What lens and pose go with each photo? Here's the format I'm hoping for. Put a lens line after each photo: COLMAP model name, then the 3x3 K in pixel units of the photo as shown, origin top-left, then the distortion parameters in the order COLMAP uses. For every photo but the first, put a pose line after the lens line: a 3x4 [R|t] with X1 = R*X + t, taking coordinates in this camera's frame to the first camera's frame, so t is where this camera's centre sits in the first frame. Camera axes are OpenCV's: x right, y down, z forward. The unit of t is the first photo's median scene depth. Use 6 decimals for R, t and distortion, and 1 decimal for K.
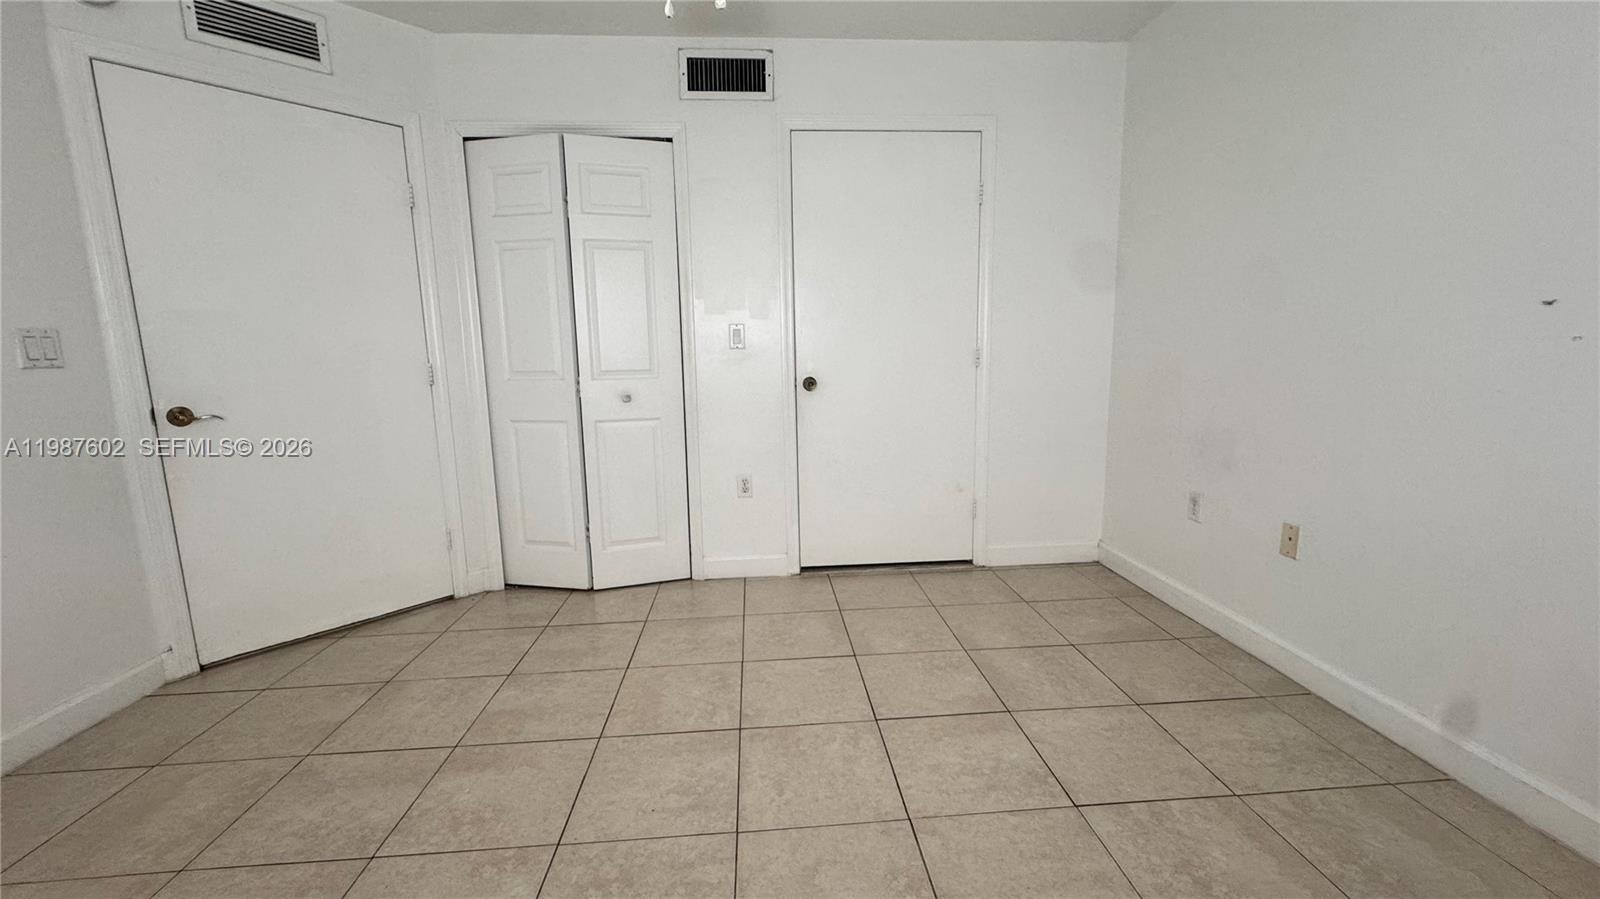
lens RADIAL K [[630.3, 0, 797.7], [0, 630.3, 452.4], [0, 0, 1]] dist [-0.005764, 0.000019]
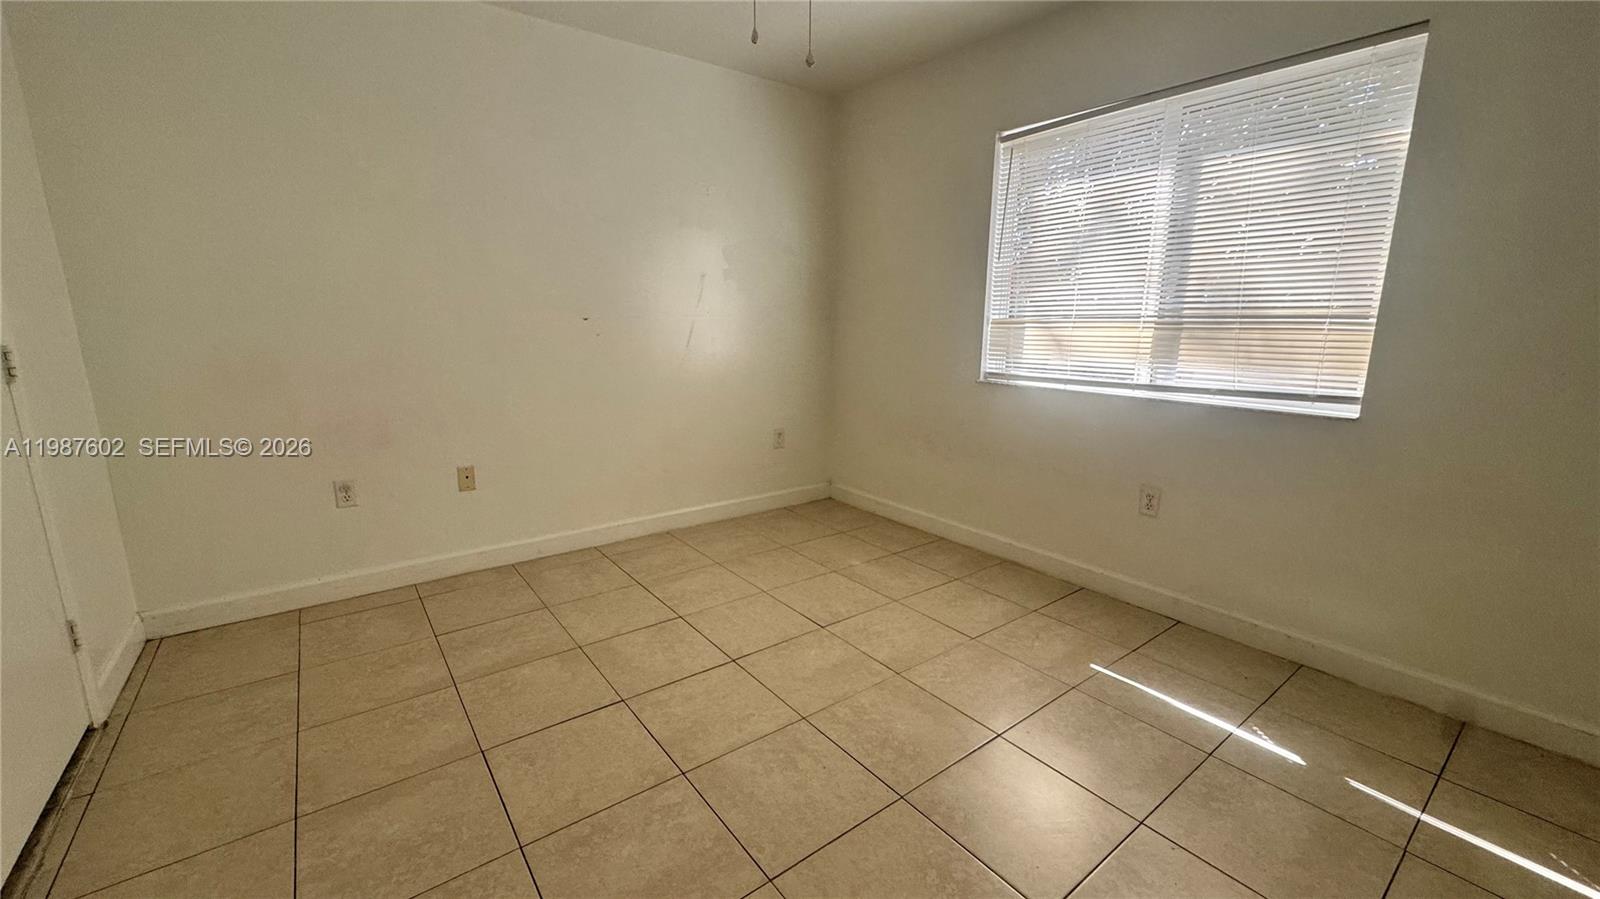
lens RADIAL K [[638.4, 0, 796.9], [0, 638.4, 446.6], [0, 0, 1]] dist [-0.004811, 0.000012]
pose [[-0.545360, -0.153330, 0.824059, -0.597581], [0.136435, 0.953777, 0.267759, -0.159232], [-0.827024, 0.258455, -0.499232, 0.833136]]
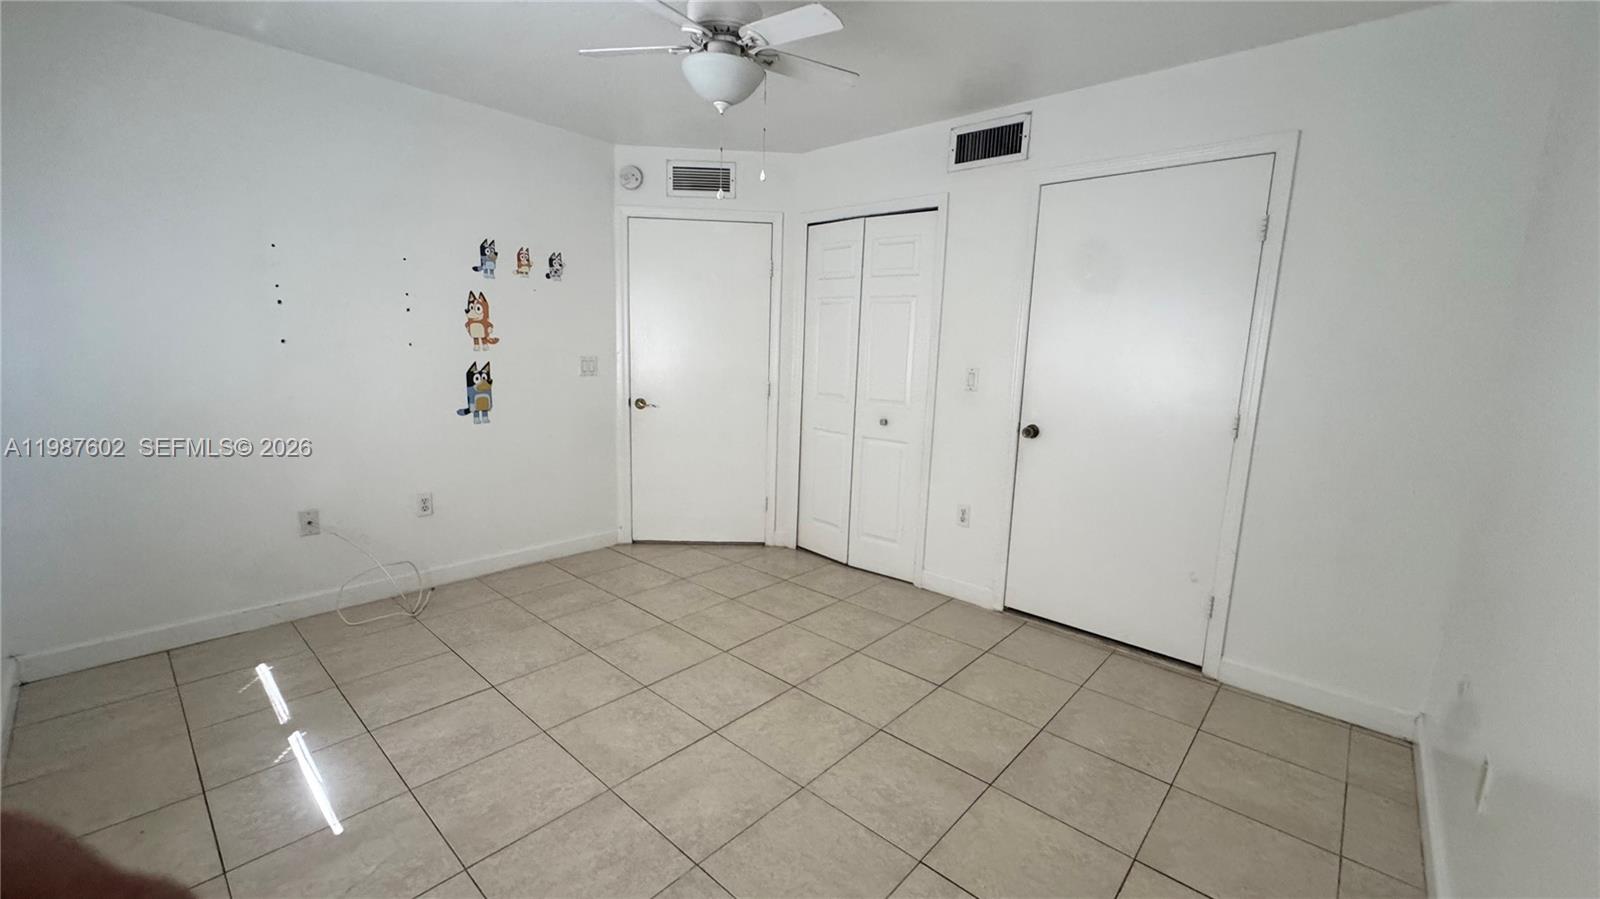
lens RADIAL K [[638.4, 0, 796.9], [0, 638.4, 446.6], [0, 0, 1]] dist [-0.004811, 0.000012]
pose [[0.689556, 0.154718, -0.707513, 0.543265], [-0.157046, 0.985613, 0.062472, -0.098937], [0.707000, 0.068035, 0.703933, 0.017605]]
